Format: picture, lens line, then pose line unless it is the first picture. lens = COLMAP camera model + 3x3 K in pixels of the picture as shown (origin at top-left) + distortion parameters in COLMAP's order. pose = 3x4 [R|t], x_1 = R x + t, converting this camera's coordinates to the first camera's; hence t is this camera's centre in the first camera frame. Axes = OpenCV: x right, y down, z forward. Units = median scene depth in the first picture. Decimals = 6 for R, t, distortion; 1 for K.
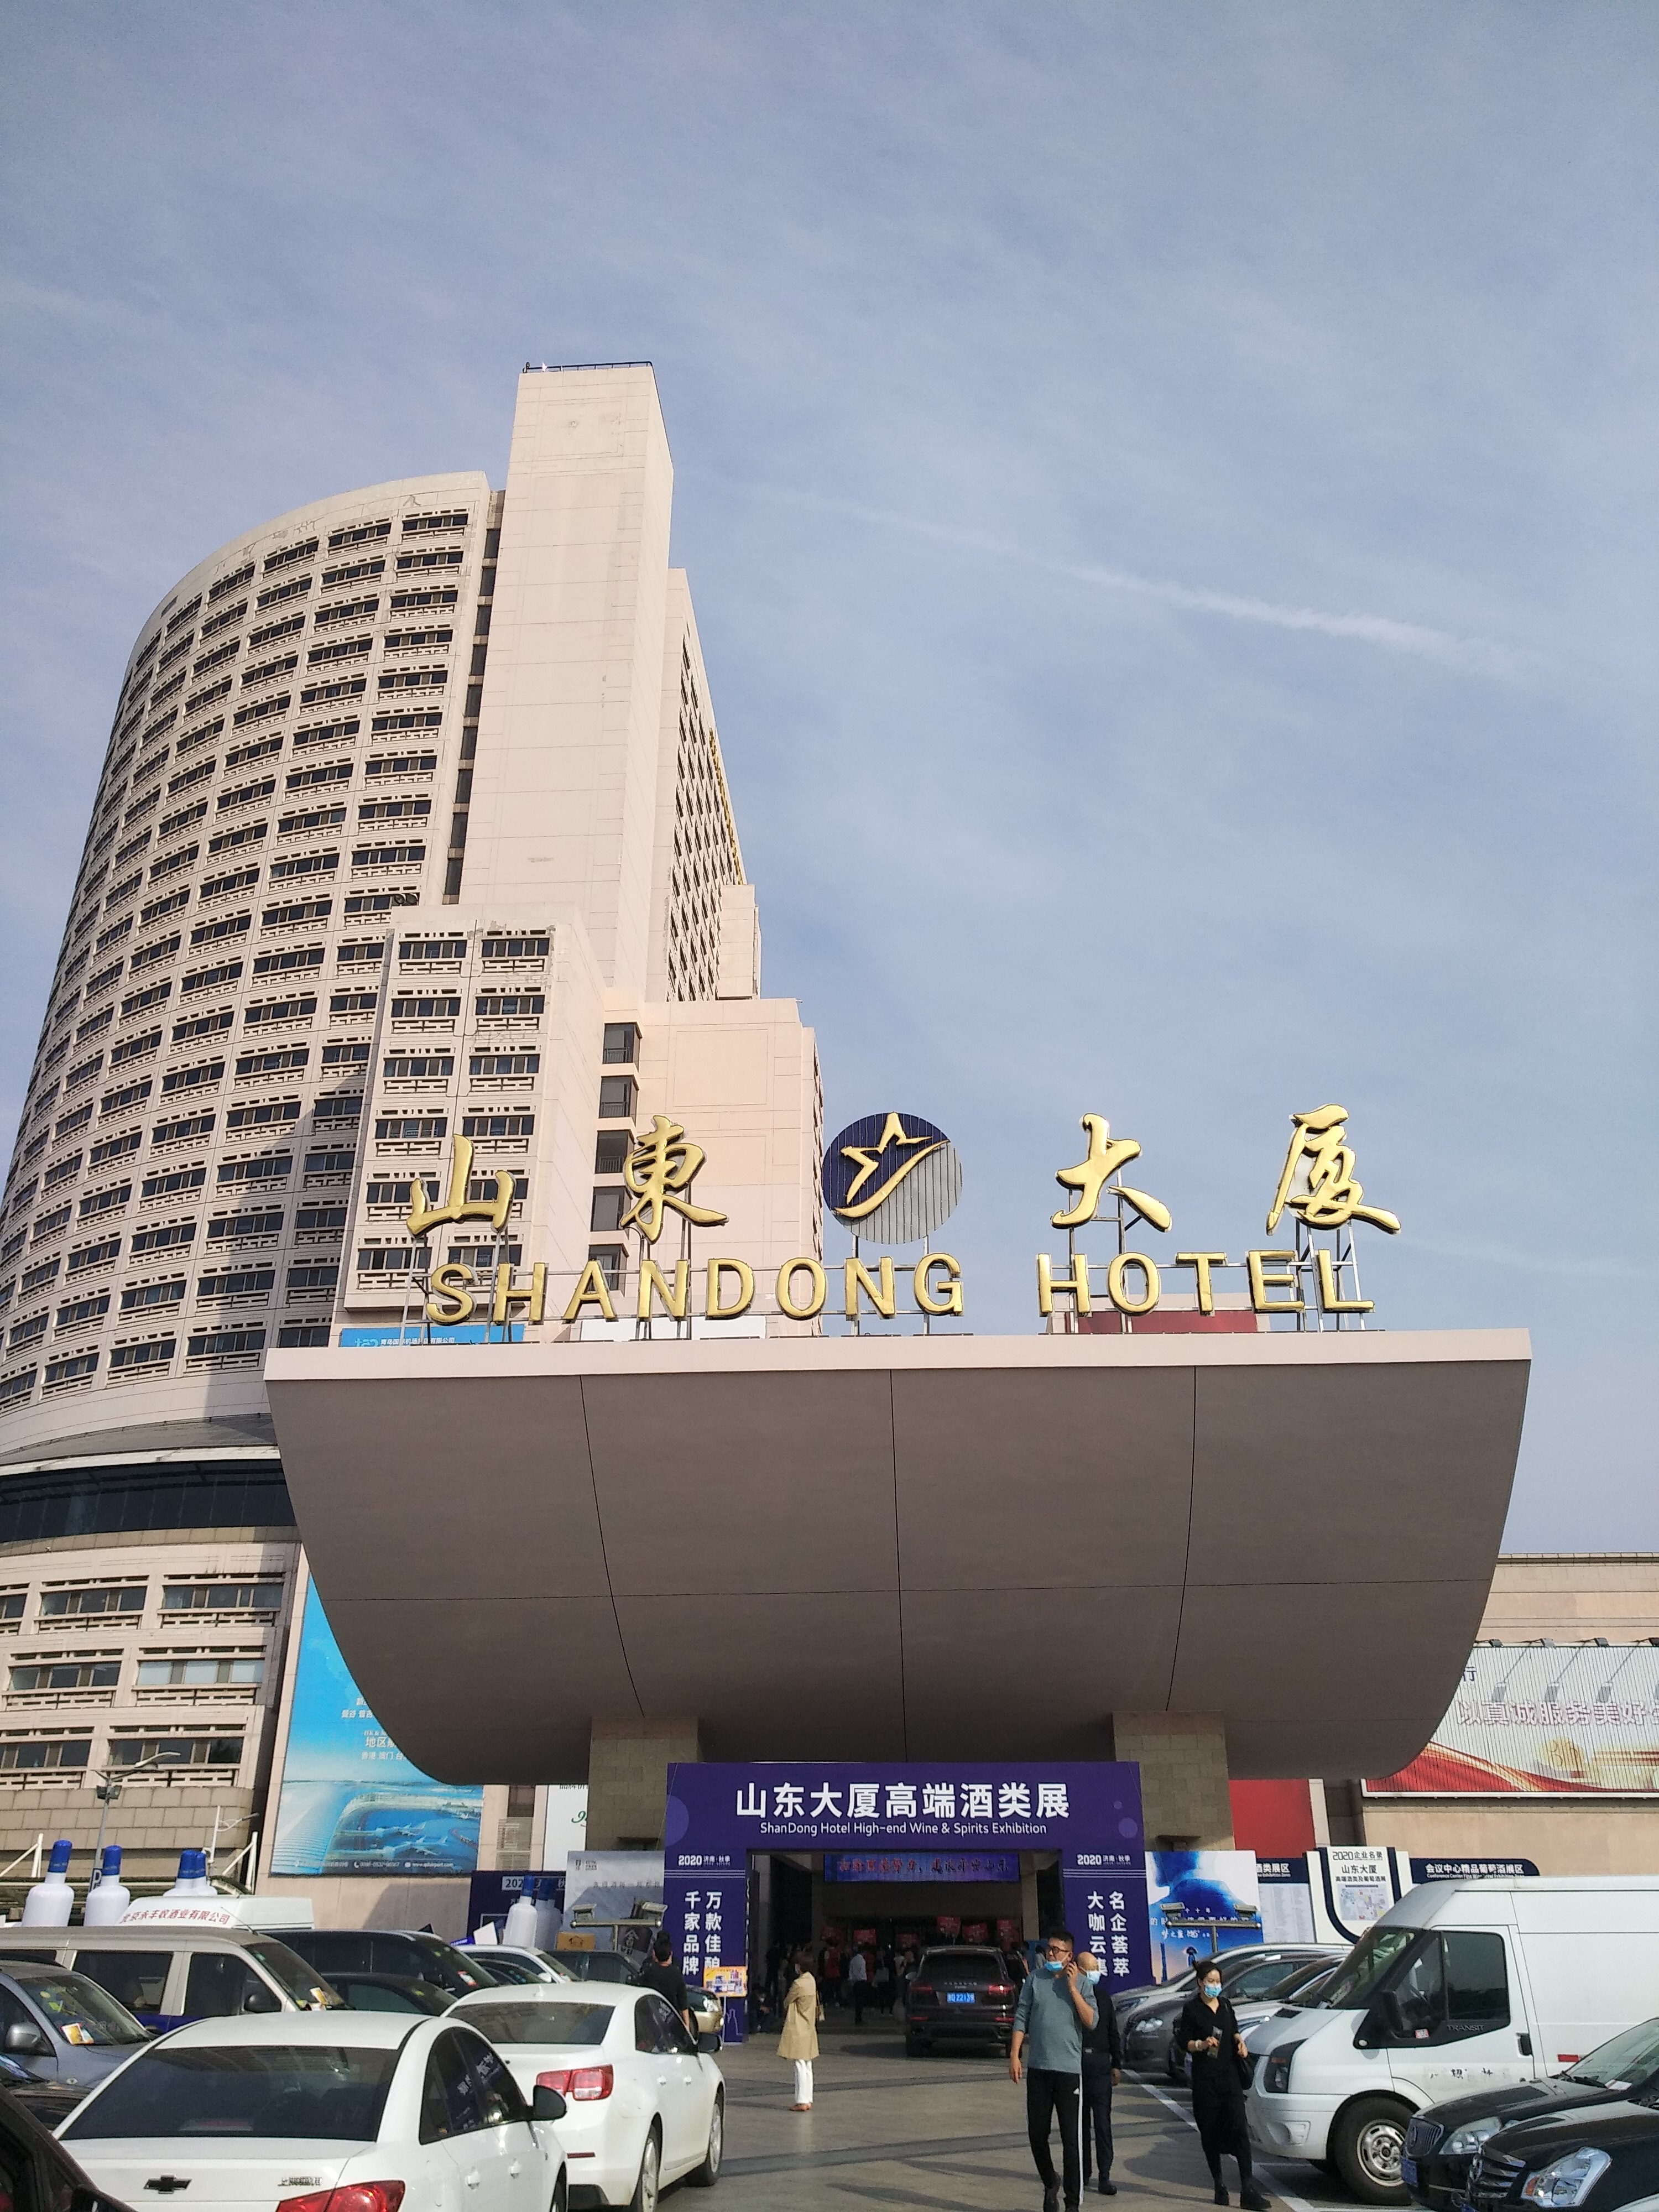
lens RADIAL K [[1714.3, 0, 829.5], [0, 1714.3, 1106.0], [0, 0, 1]] dist [-0.167593, 0.280117]
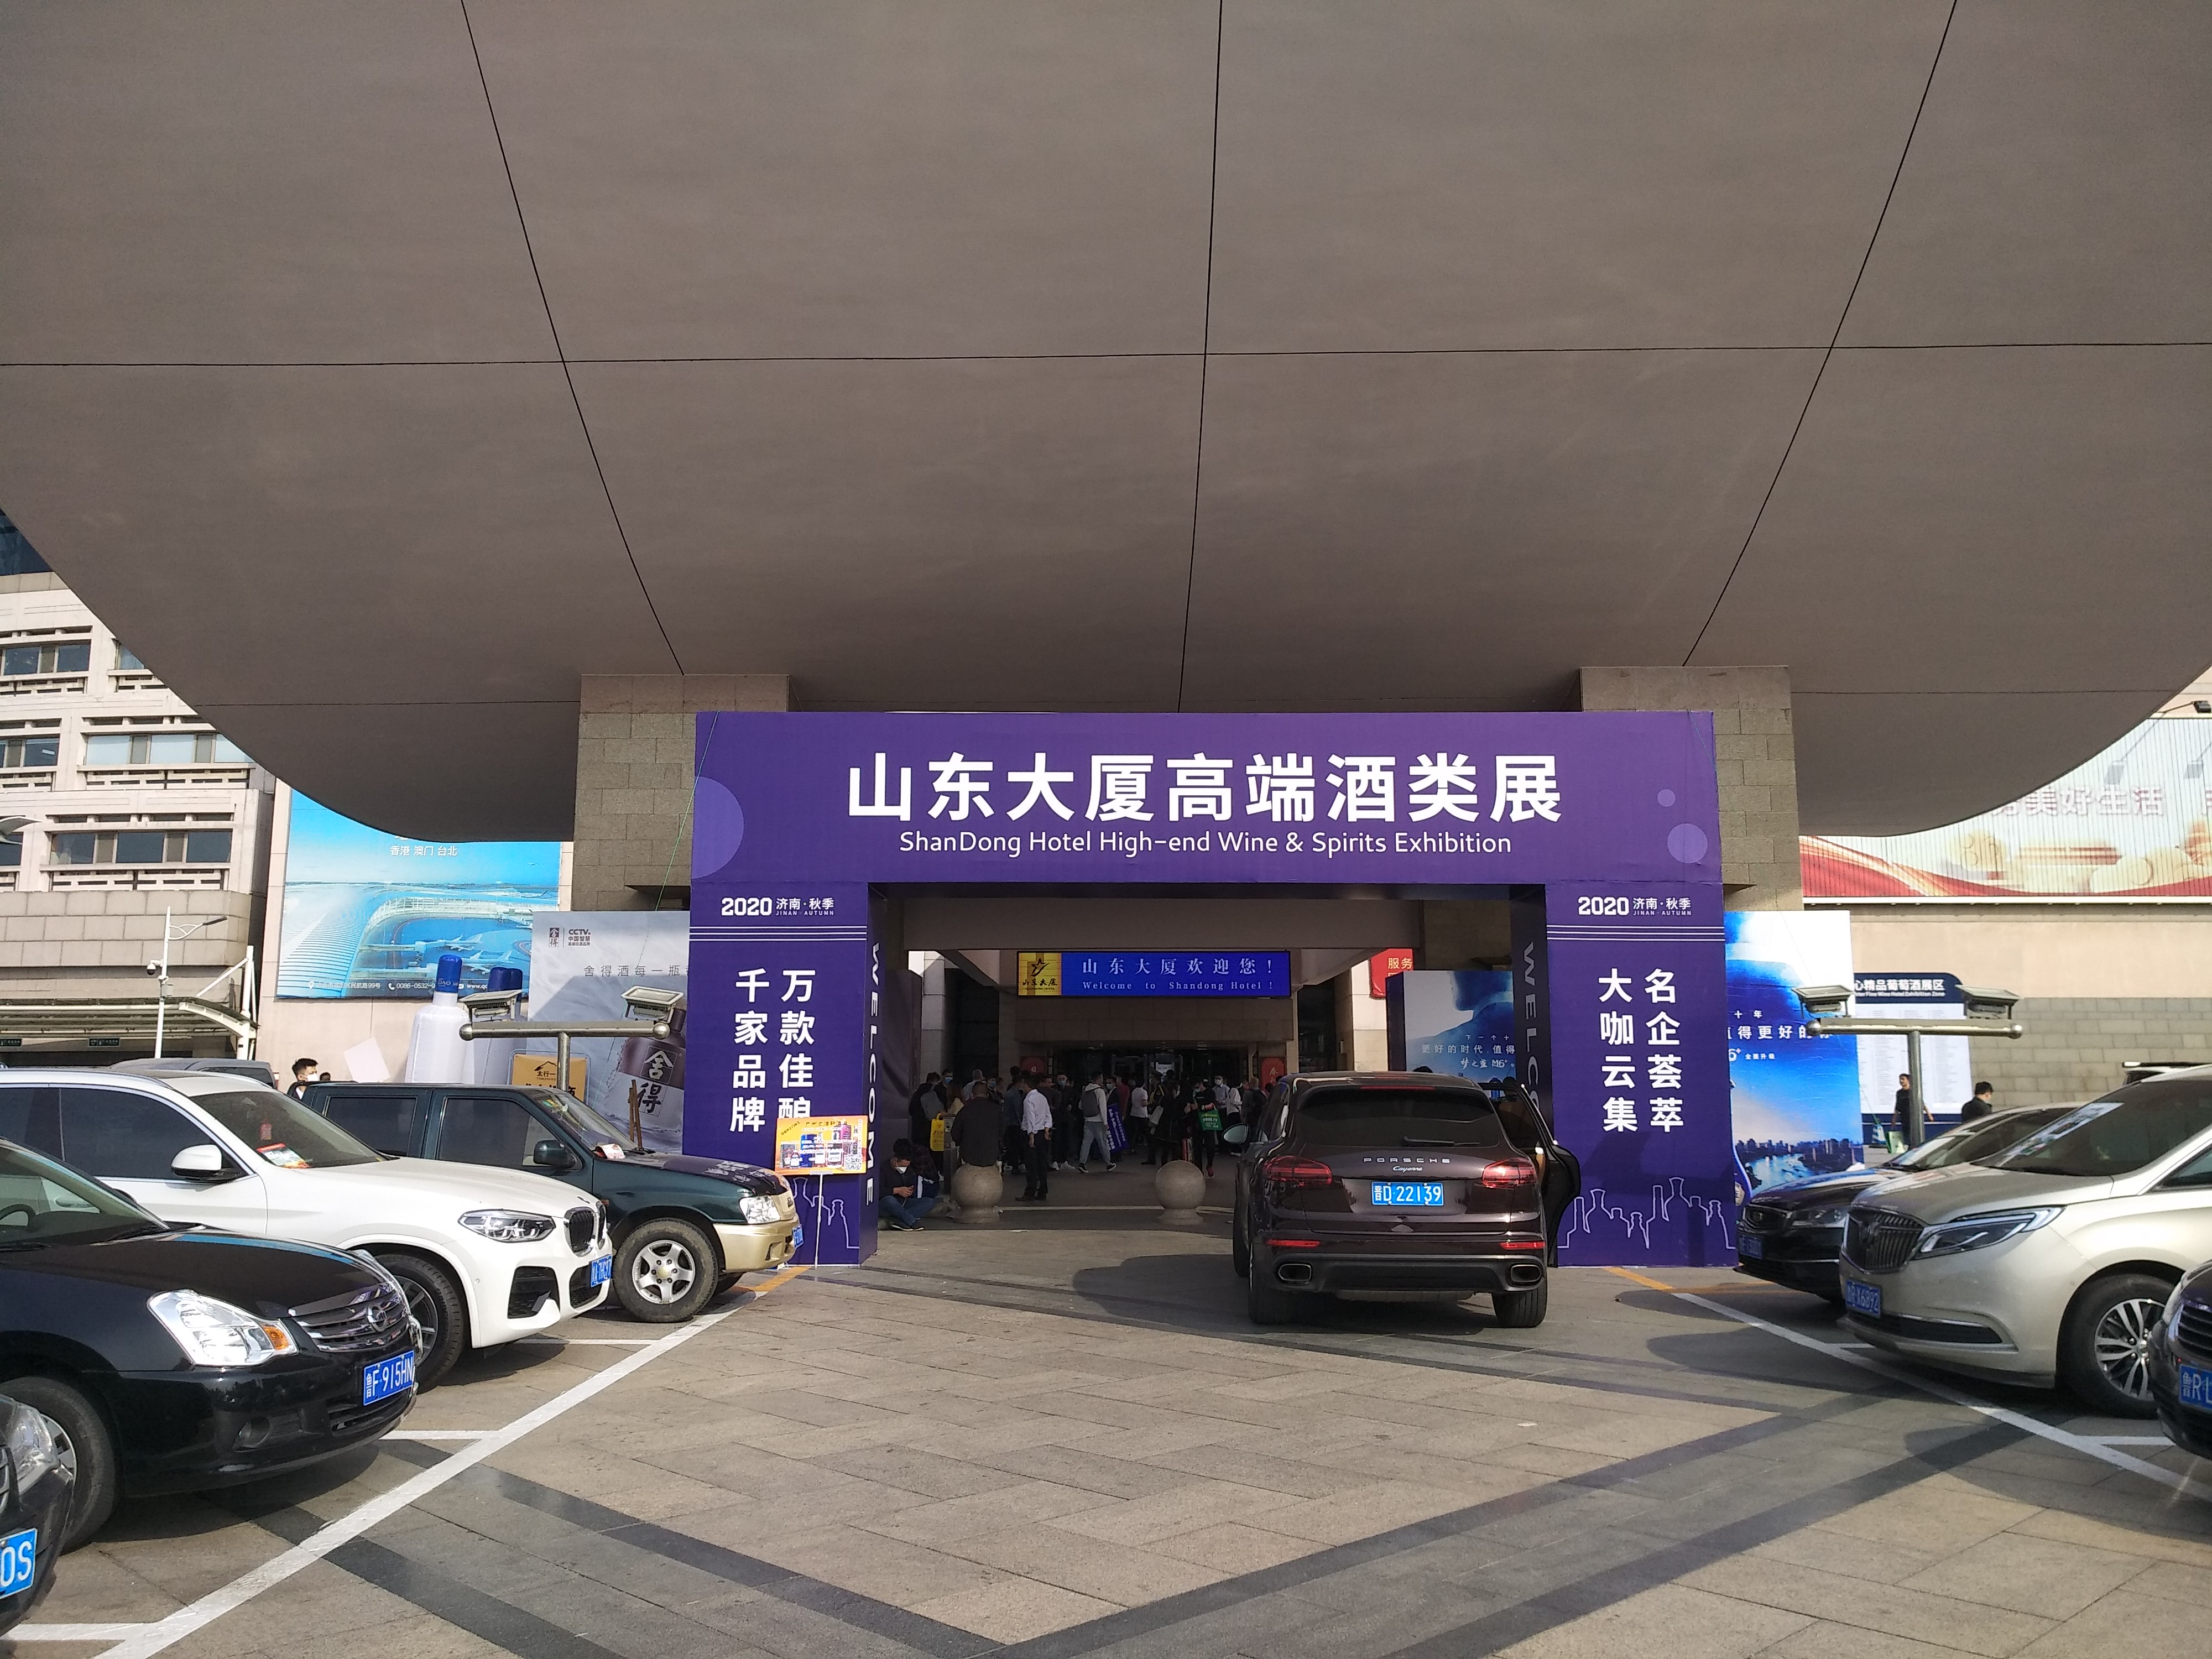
lens RADIAL K [[1413.3, 0, 1106.0], [0, 1413.3, 829.5], [0, 0, 1]] dist [-0.002396, -0.001675]
pose [[0.997171, 0.011238, 0.074328, -0.012991], [-0.031806, 0.958973, 0.281709, 0.313074], [-0.068113, -0.283276, 0.956617, 0.617595]]
